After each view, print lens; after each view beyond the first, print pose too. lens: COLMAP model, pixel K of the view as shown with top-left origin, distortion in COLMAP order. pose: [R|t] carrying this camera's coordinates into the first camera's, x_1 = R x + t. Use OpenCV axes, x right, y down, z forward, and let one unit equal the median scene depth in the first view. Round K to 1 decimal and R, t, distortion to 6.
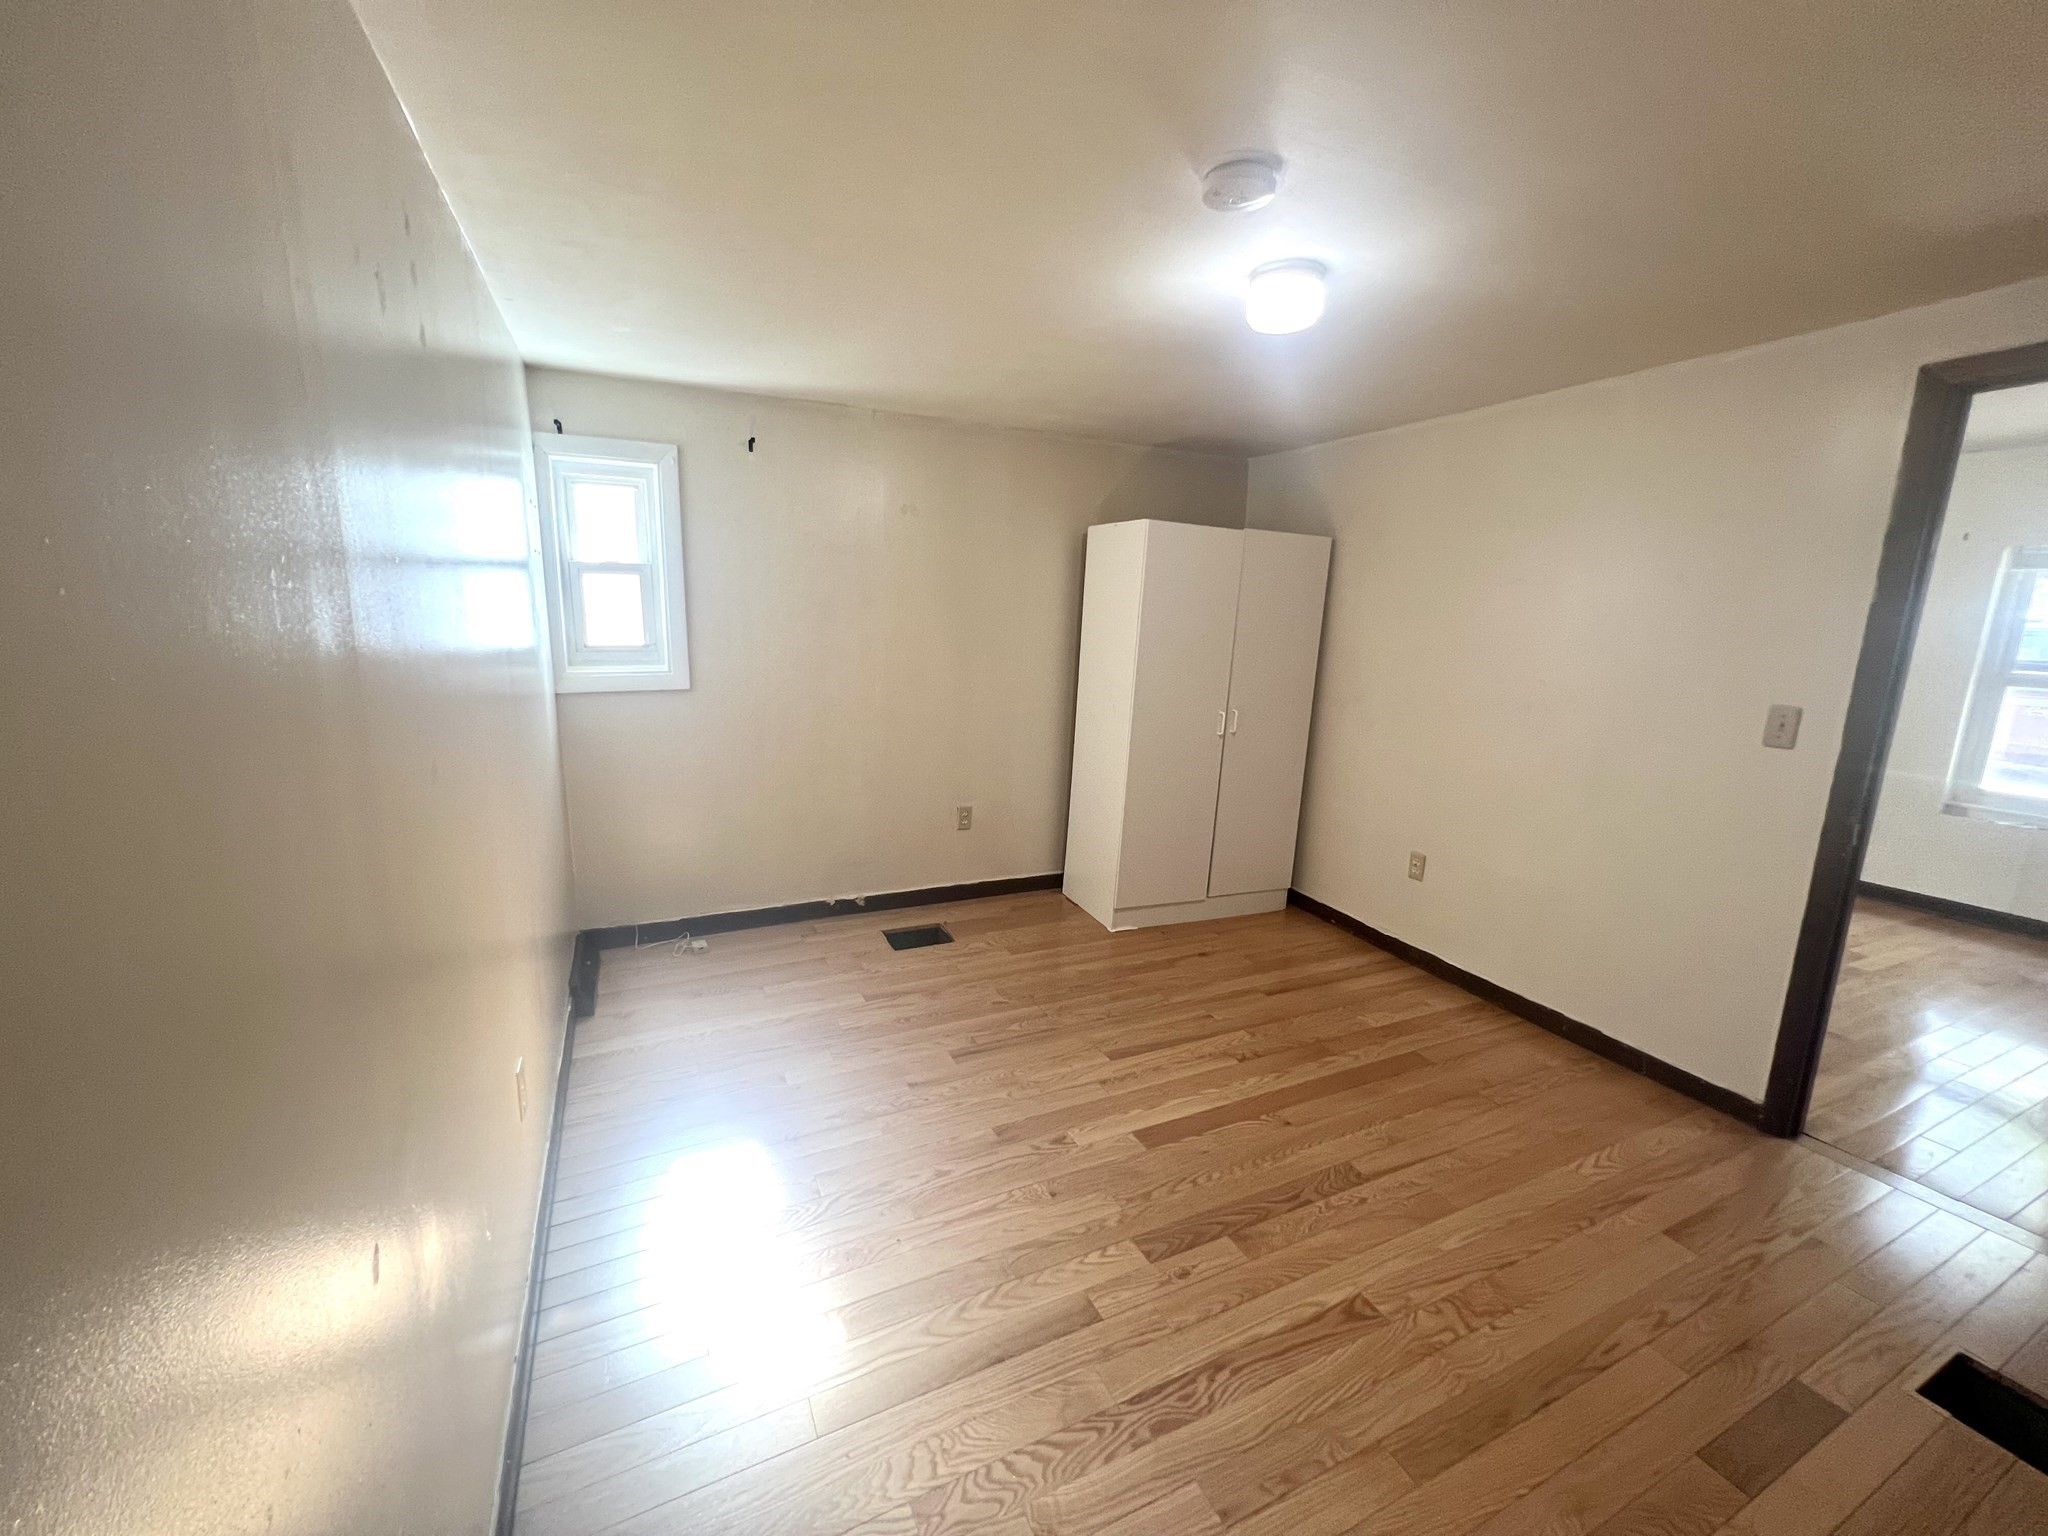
lens RADIAL K [[820.9, 0, 1028.5], [0, 820.9, 767.6], [0, 0, 1]] dist [-0.001648, 0.000679]
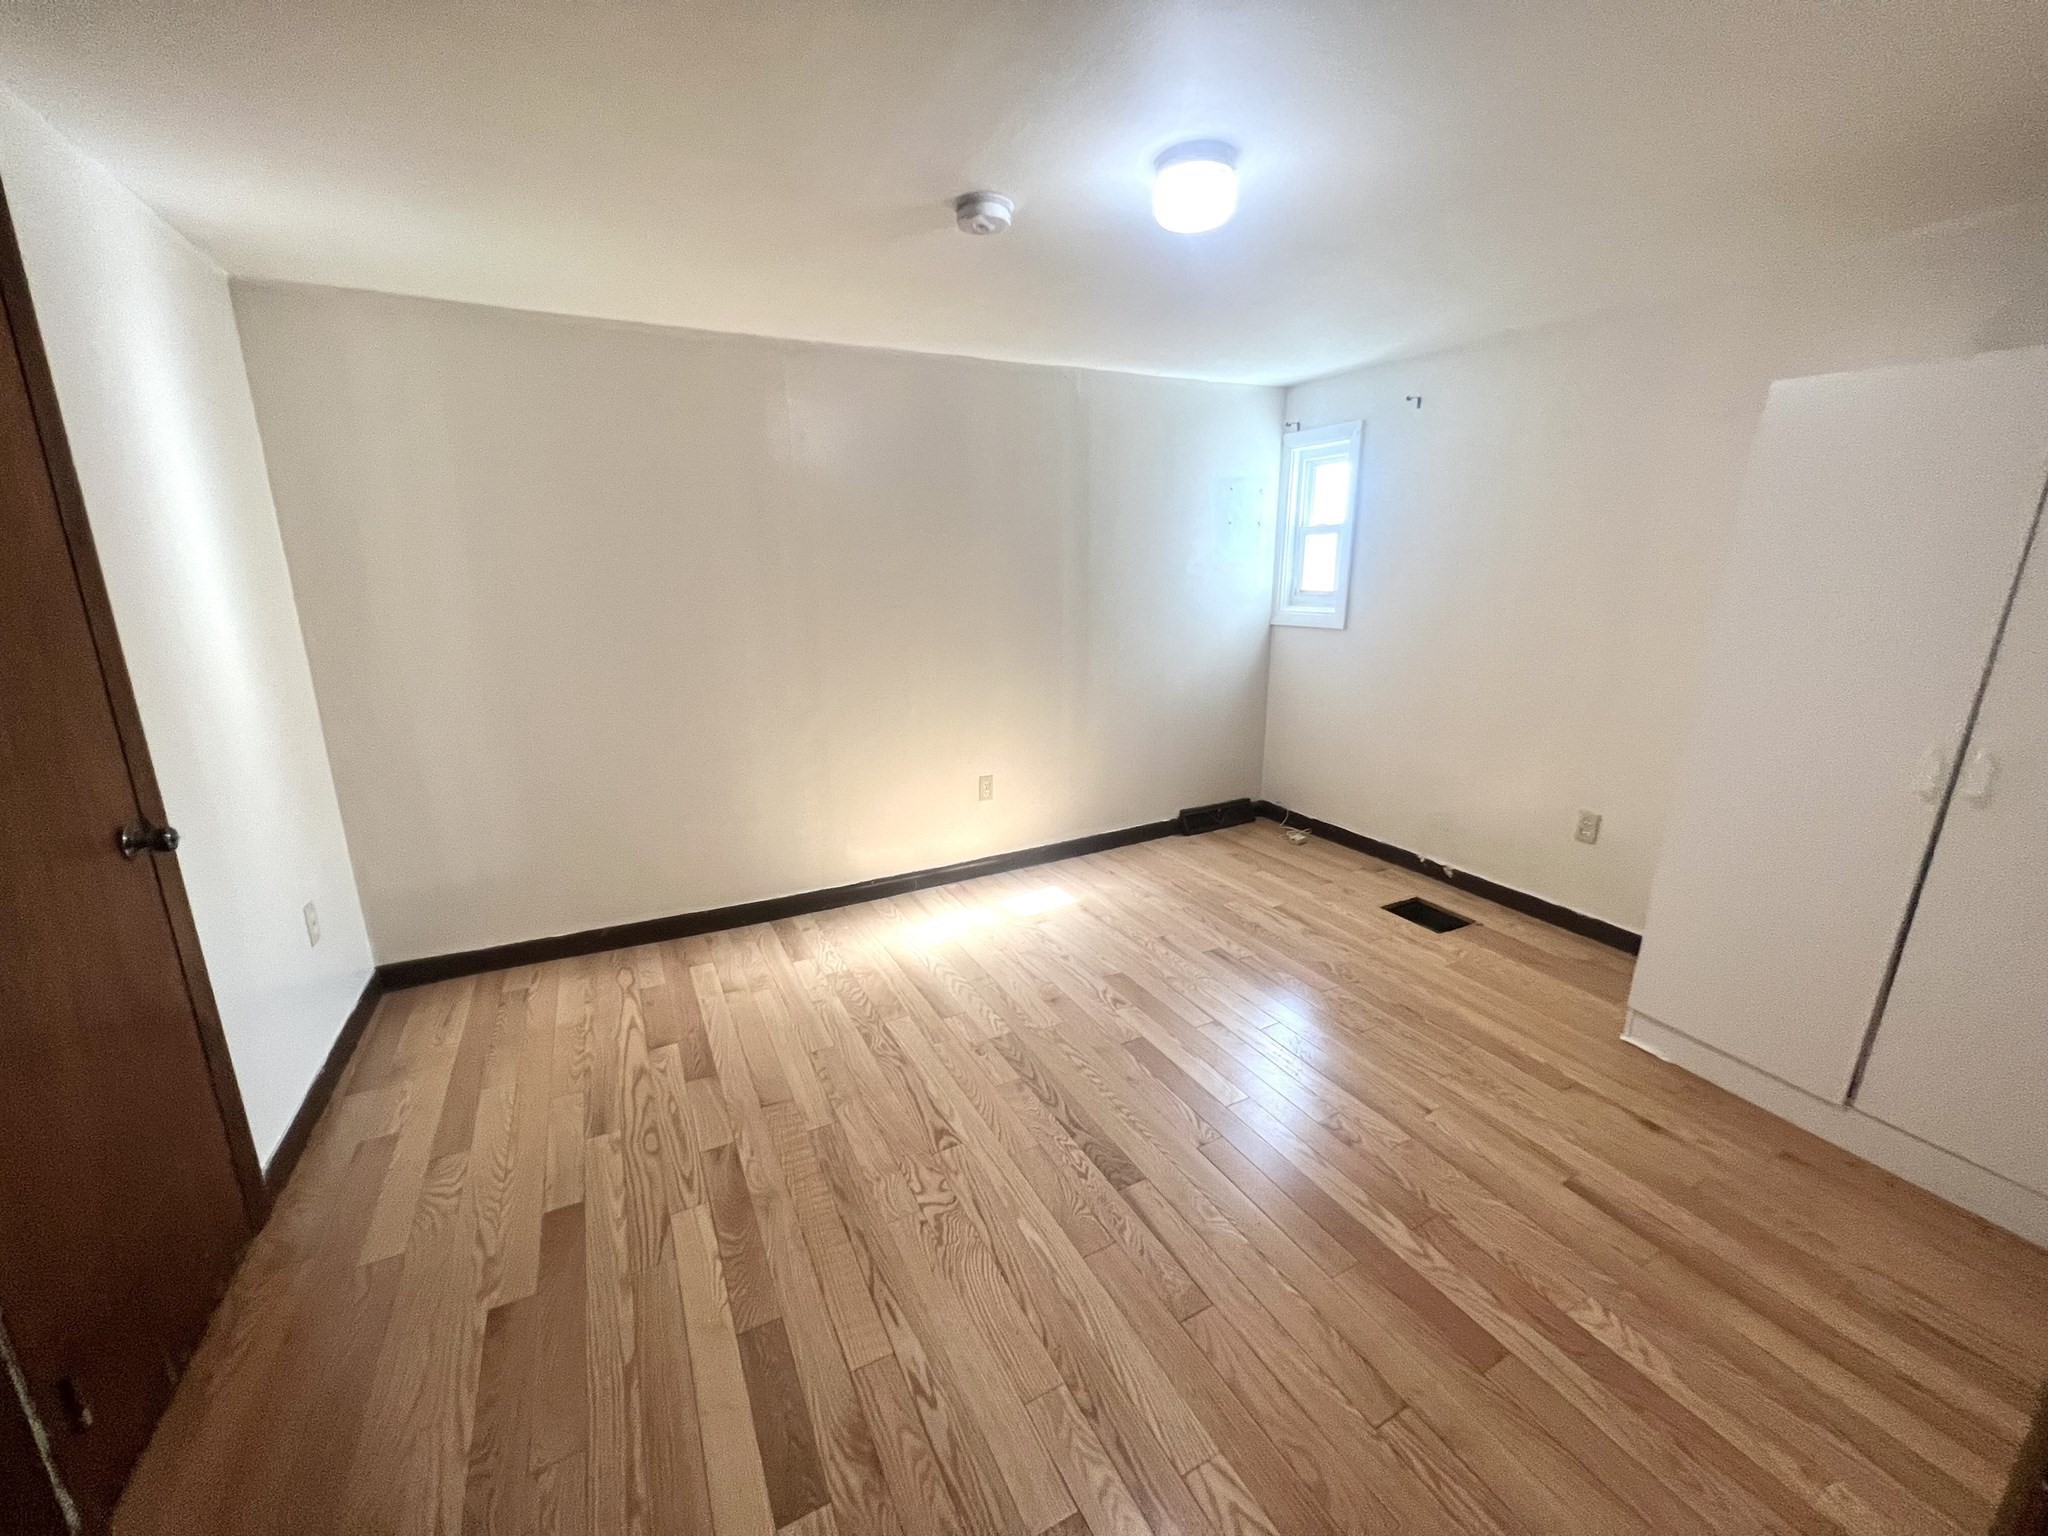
lens RADIAL K [[820.9, 0, 1027.5], [0, 820.9, 772.3], [0, 0, 1]] dist [-0.001648, 0.000679]
pose [[0.034975, 0.223007, -0.974189, 0.794987], [-0.188378, 0.958783, 0.212718, -0.065535], [0.981474, 0.176076, 0.075543, 0.514503]]
